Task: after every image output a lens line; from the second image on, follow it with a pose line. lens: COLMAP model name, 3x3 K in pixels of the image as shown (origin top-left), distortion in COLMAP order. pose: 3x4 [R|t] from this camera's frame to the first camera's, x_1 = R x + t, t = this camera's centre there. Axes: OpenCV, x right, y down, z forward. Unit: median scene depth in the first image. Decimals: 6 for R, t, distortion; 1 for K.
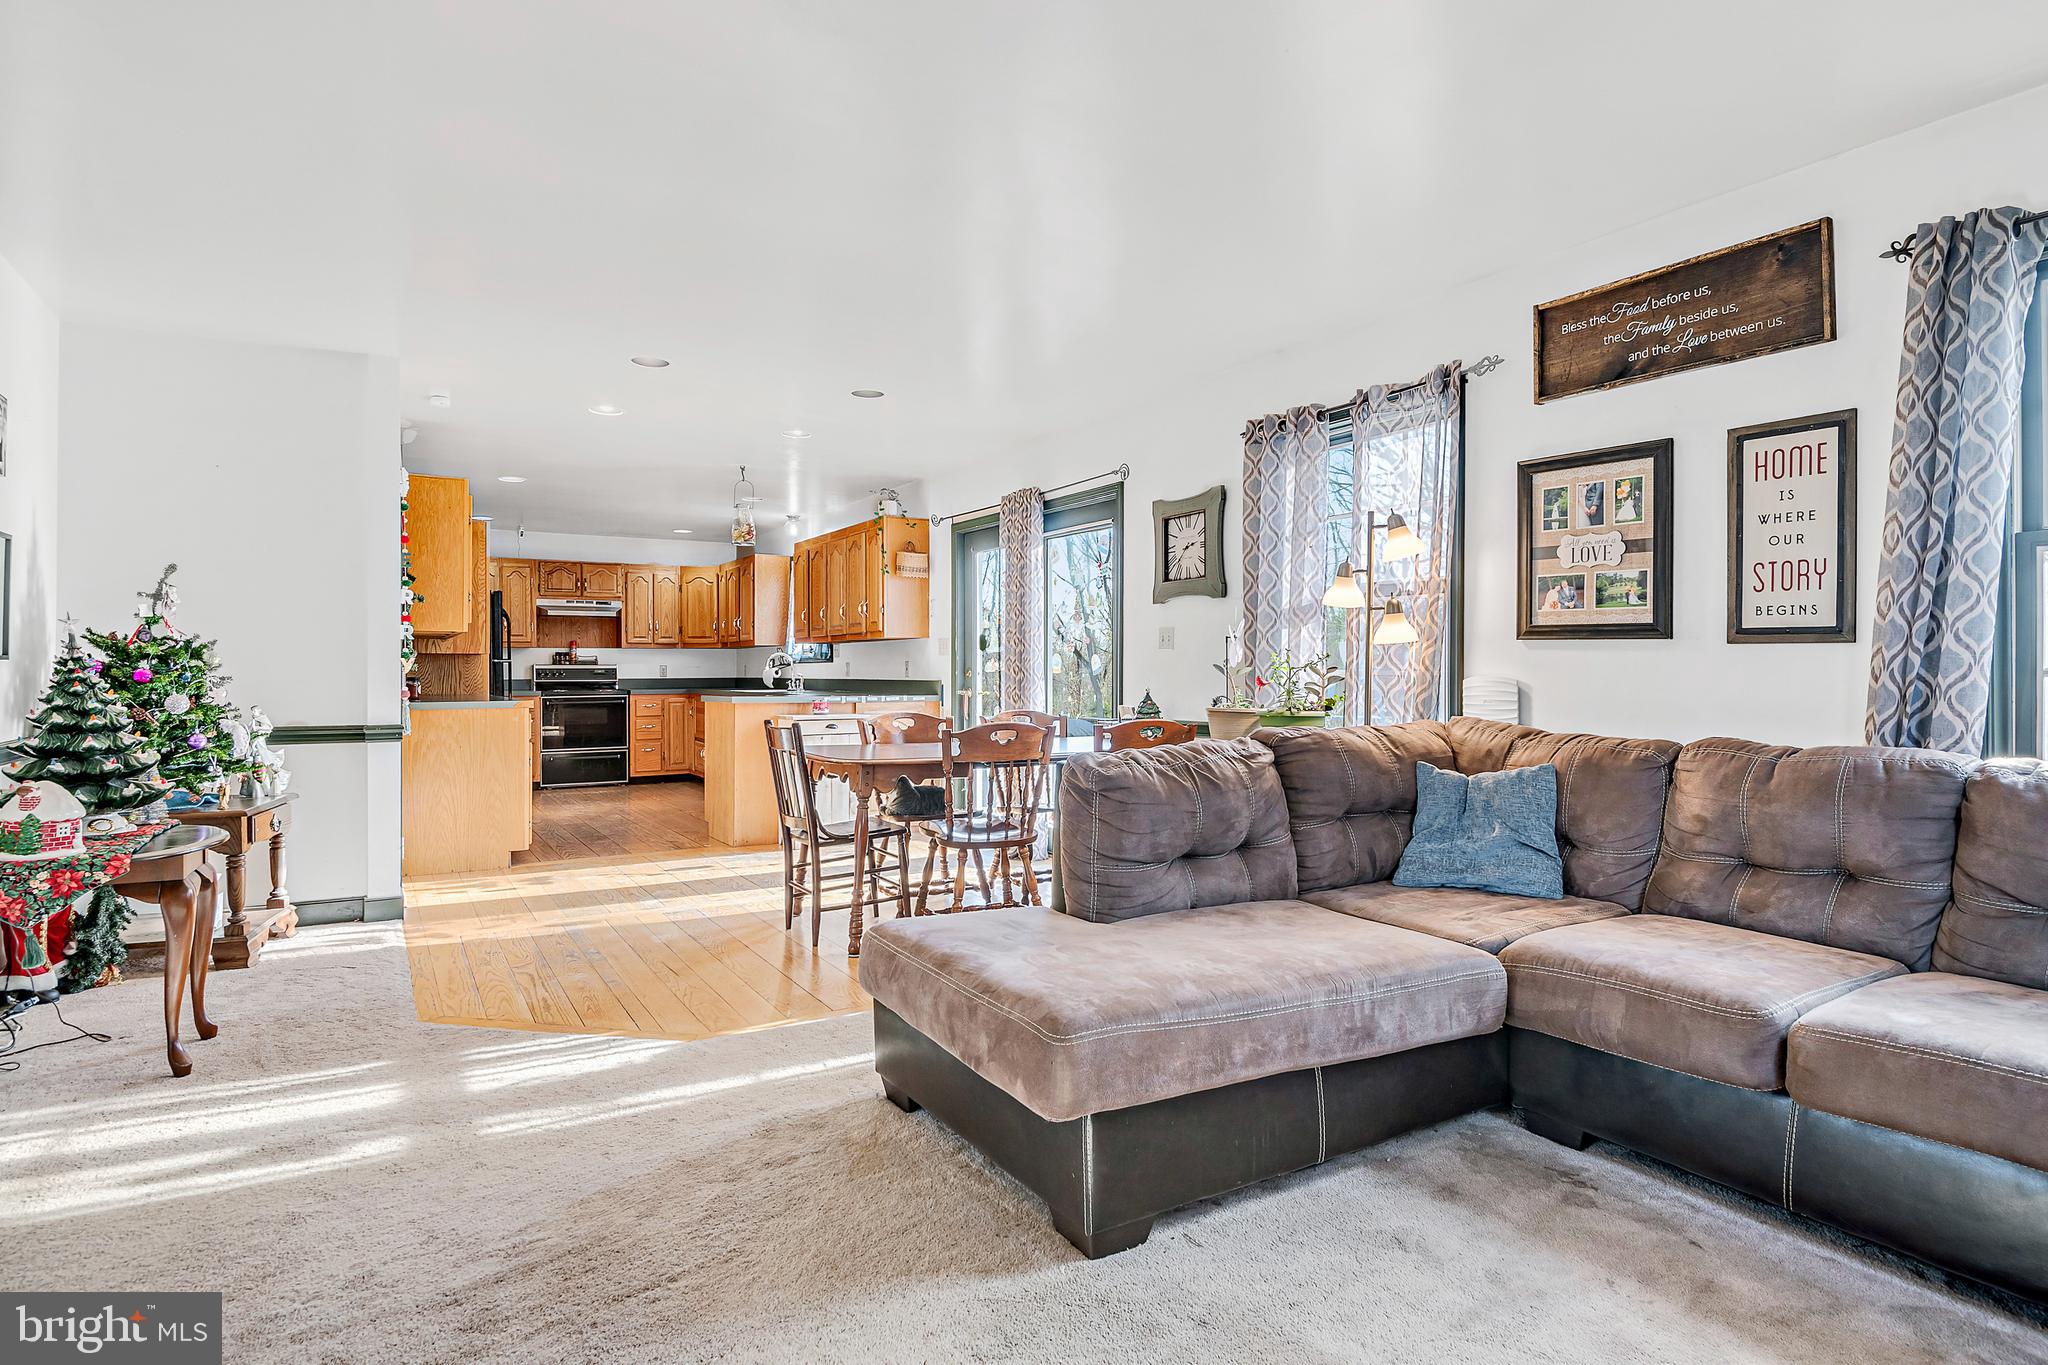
lens RADIAL K [[1080.4, 0, 1024.0], [0, 1080.4, 682.5], [0, 0, 1]] dist [-0.000787, -0.000416]
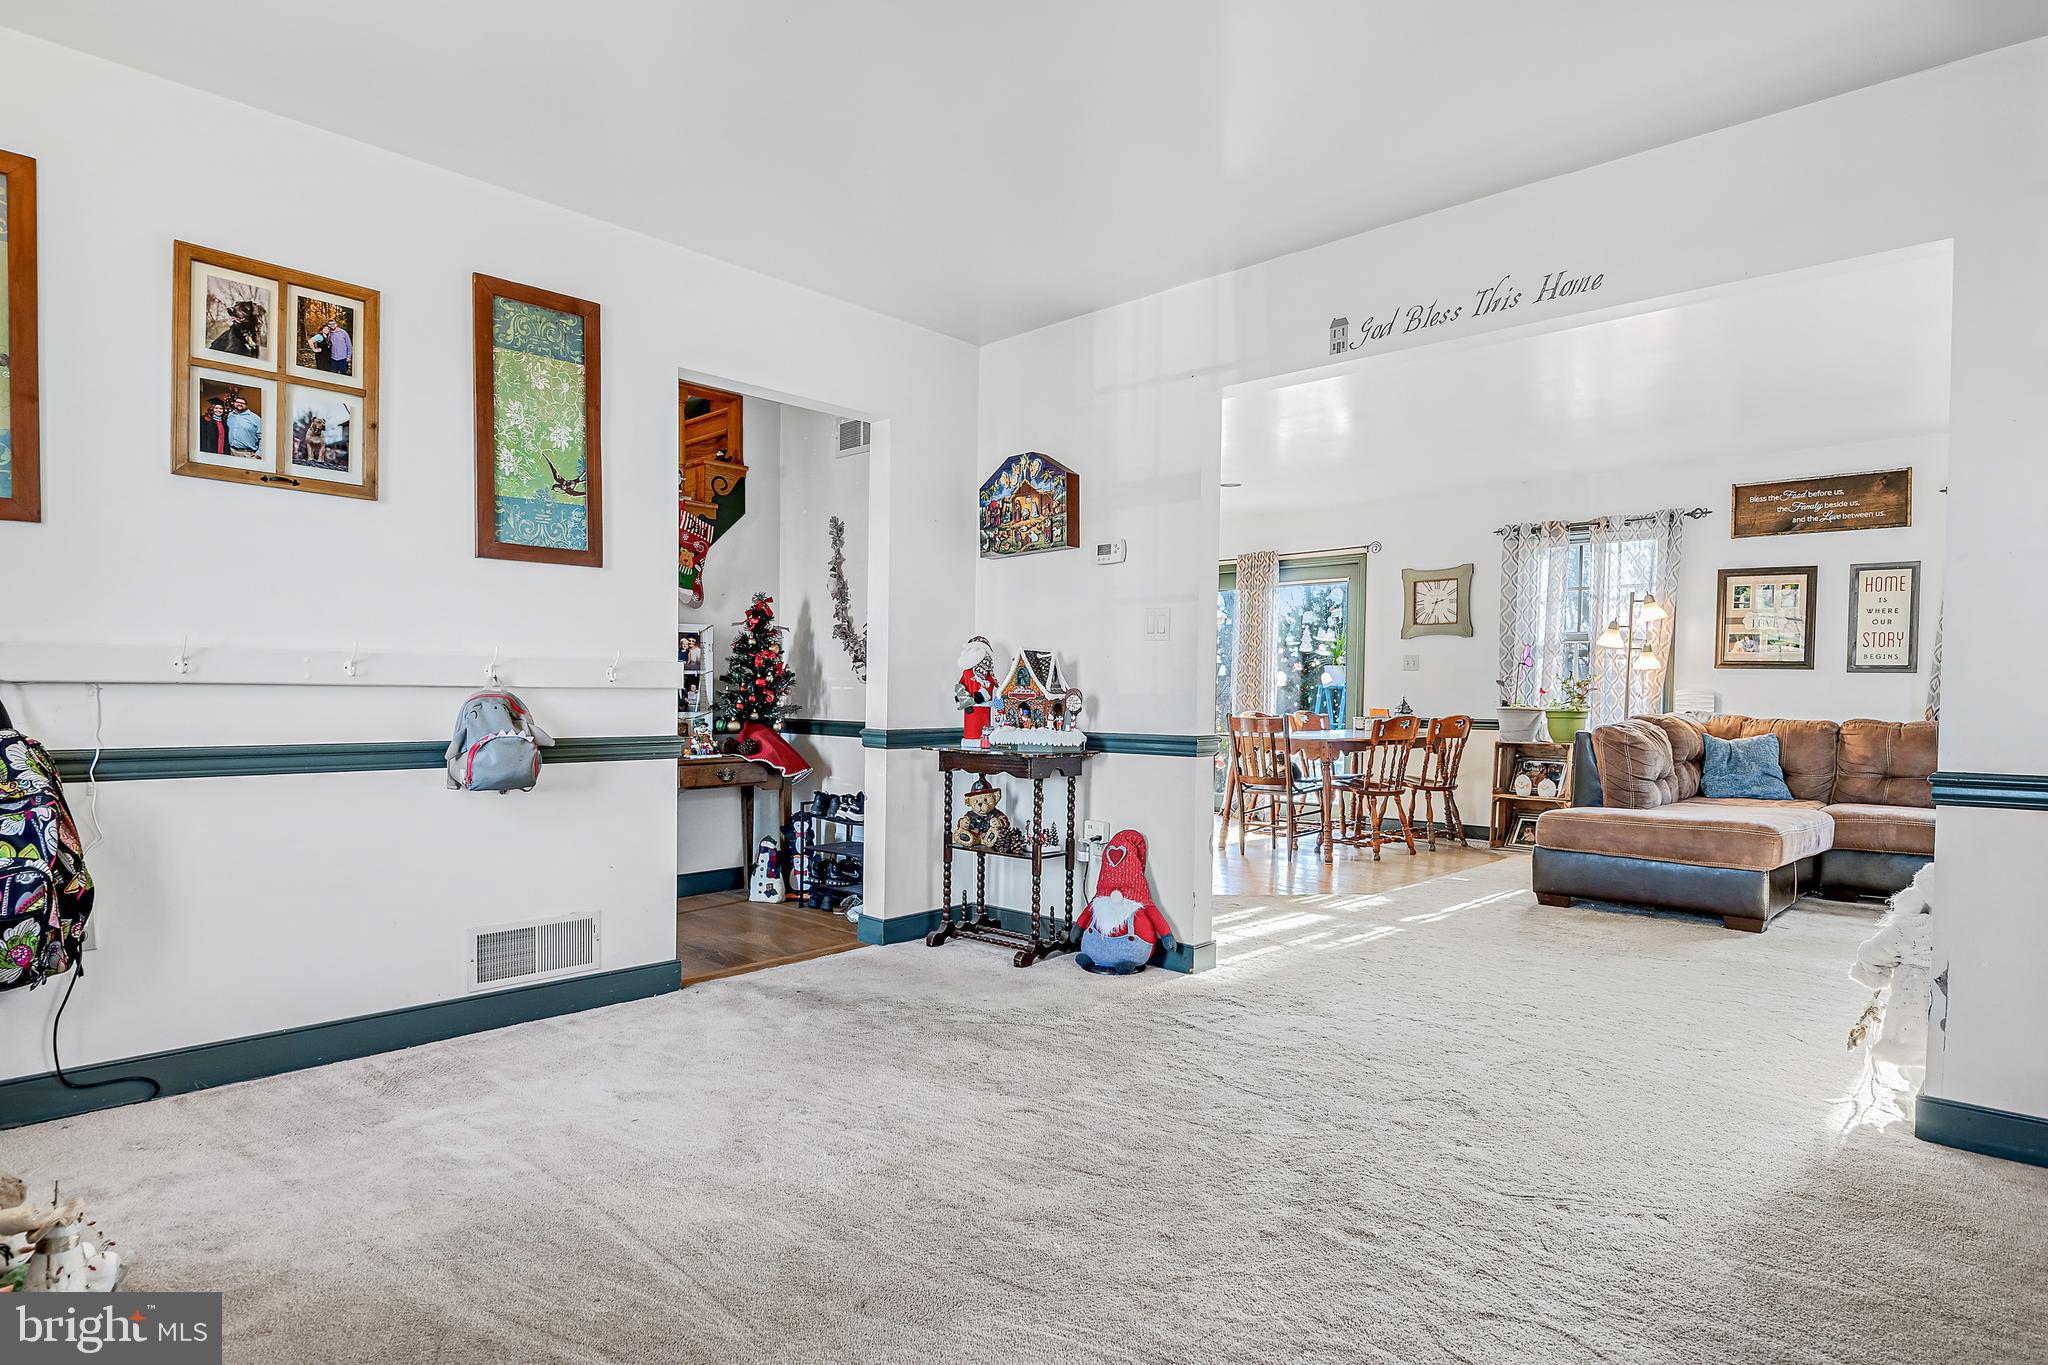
lens RADIAL K [[1122.8, 0, 1022.3], [0, 1122.8, 731.9], [0, 0, 1]] dist [-0.001080, 0.000238]
pose [[0.955005, 0.004119, 0.296562, -0.719923], [-0.010658, 0.999734, 0.020437, 0.024068], [-0.296399, -0.022678, 0.954795, -0.266292]]
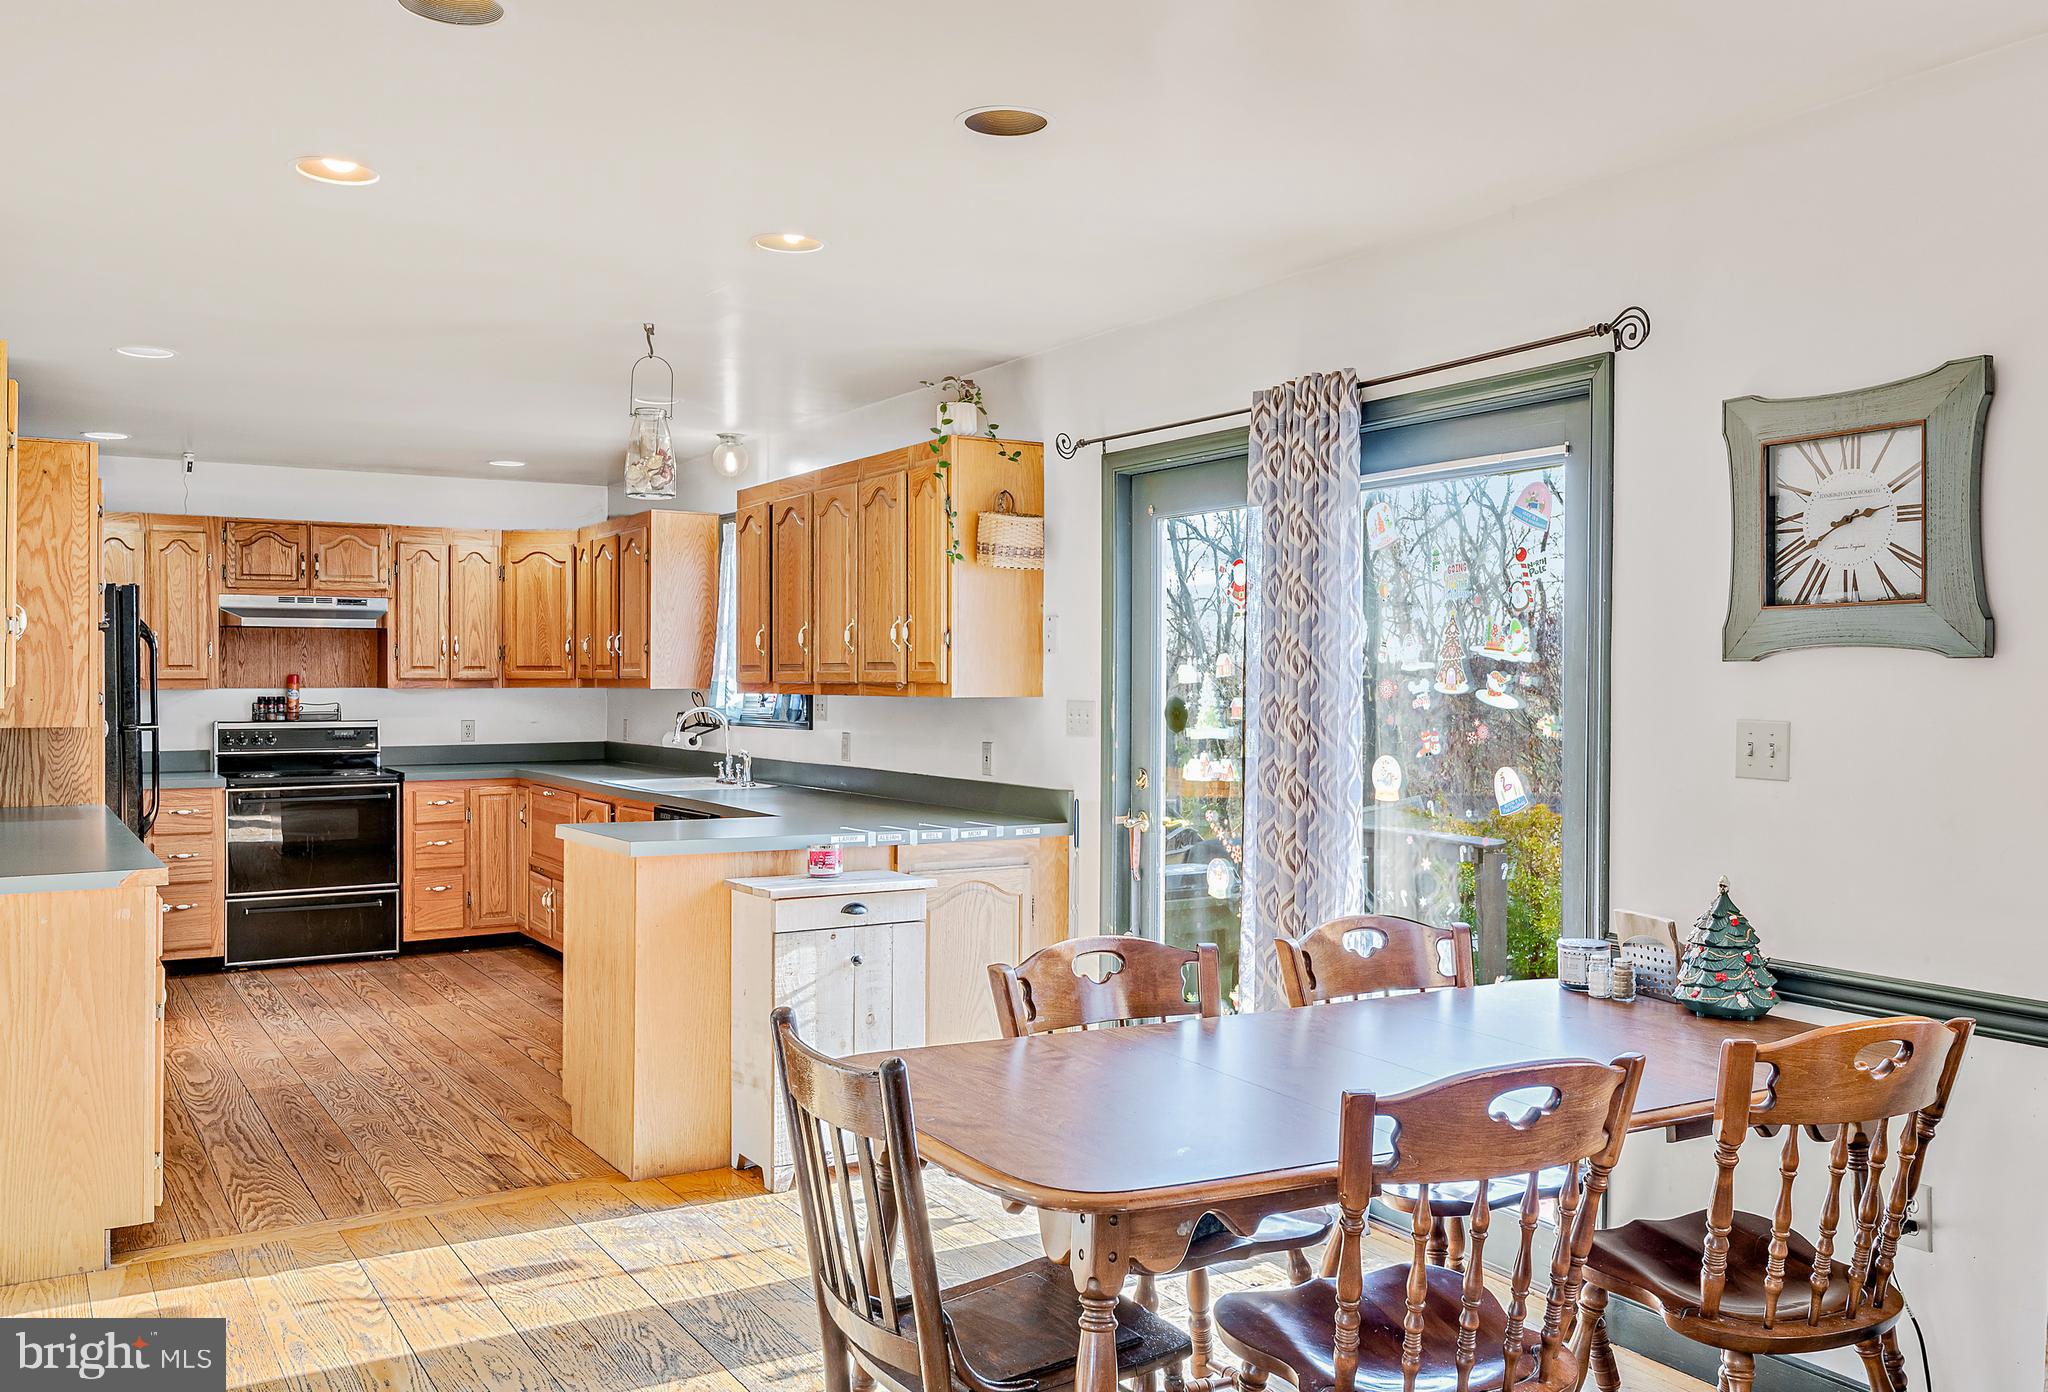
lens RADIAL K [[1652.3, 0, 1024.0], [0, 1652.3, 696.0], [0, 0, 1]] dist [0.013365, 0.002044]
pose [[0.999977, 0.003375, 0.005897, -0.122698], [-0.003390, 0.999991, 0.002561, -0.053056], [-0.005888, -0.002581, 0.999979, 0.348076]]
